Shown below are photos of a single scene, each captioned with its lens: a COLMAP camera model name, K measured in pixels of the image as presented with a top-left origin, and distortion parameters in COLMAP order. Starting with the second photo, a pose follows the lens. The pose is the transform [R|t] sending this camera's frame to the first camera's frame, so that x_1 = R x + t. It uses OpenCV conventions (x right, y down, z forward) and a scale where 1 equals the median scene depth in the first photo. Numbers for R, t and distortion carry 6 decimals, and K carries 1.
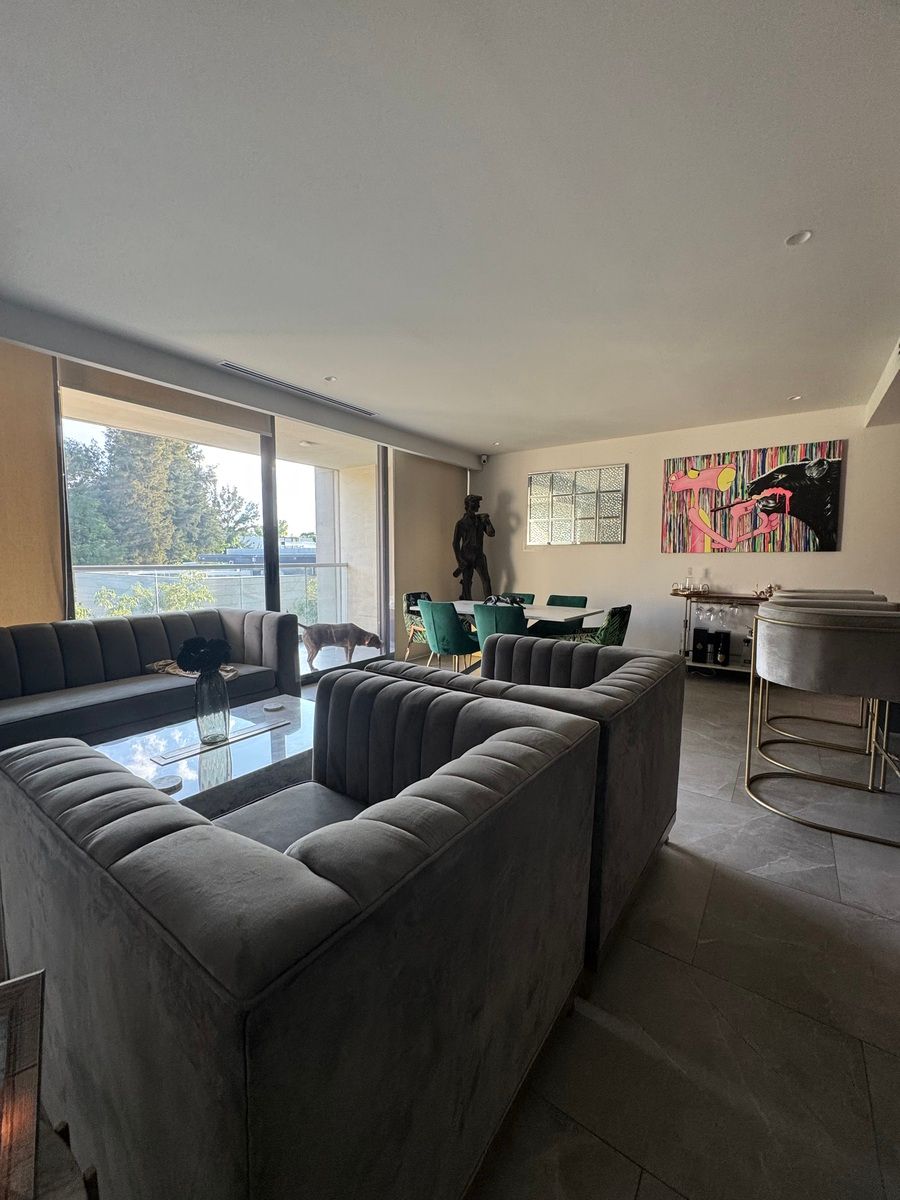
lens RADIAL K [[481.1, 0, 450.0], [0, 481.1, 600.0], [0, 0, 1]] dist [-0.001839, 0.000034]
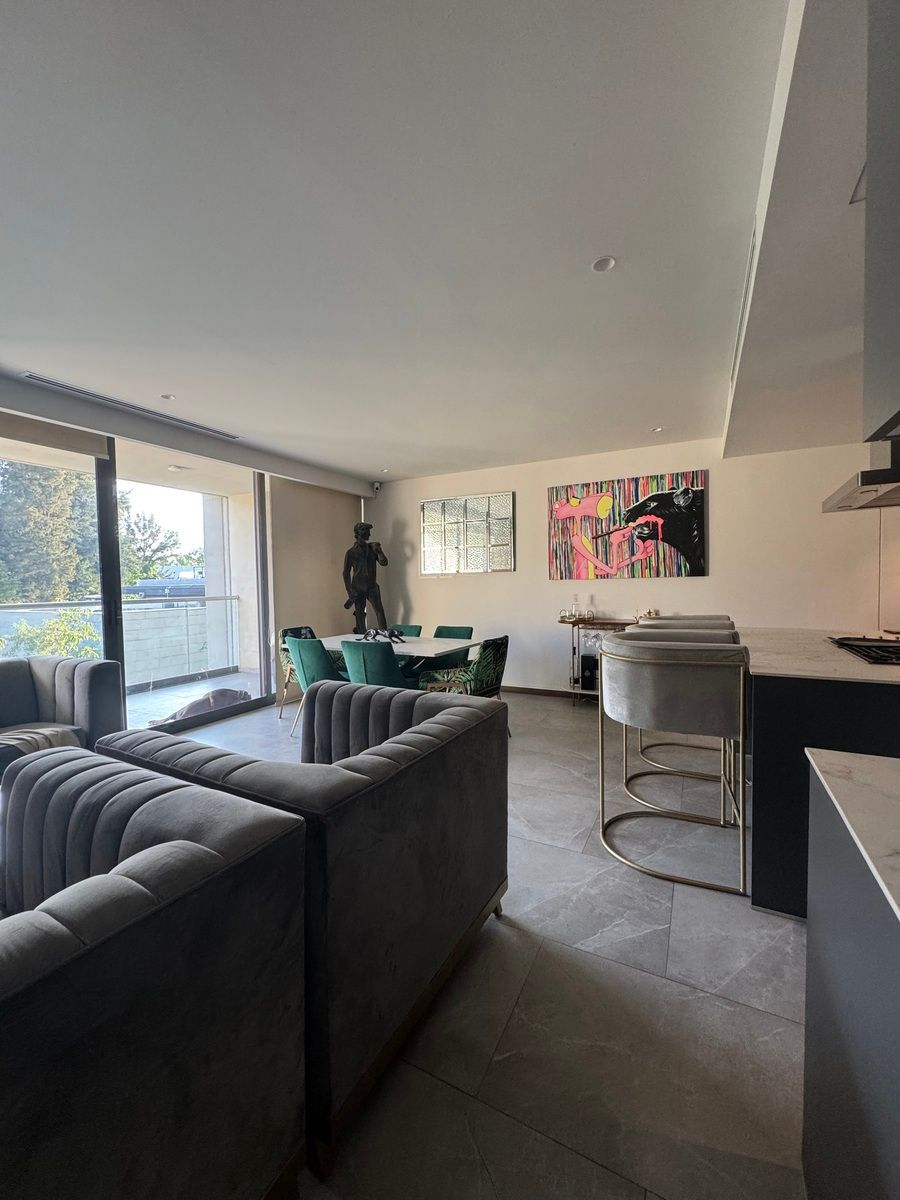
lens RADIAL K [[479.6, 0, 450.0], [0, 479.6, 600.0], [0, 0, 1]] dist [0.000947, 0.000174]
pose [[0.991374, -0.024402, 0.128772, 0.114694], [0.031132, 0.998238, -0.050513, -0.013585], [-0.127312, 0.054086, 0.990387, 0.046111]]
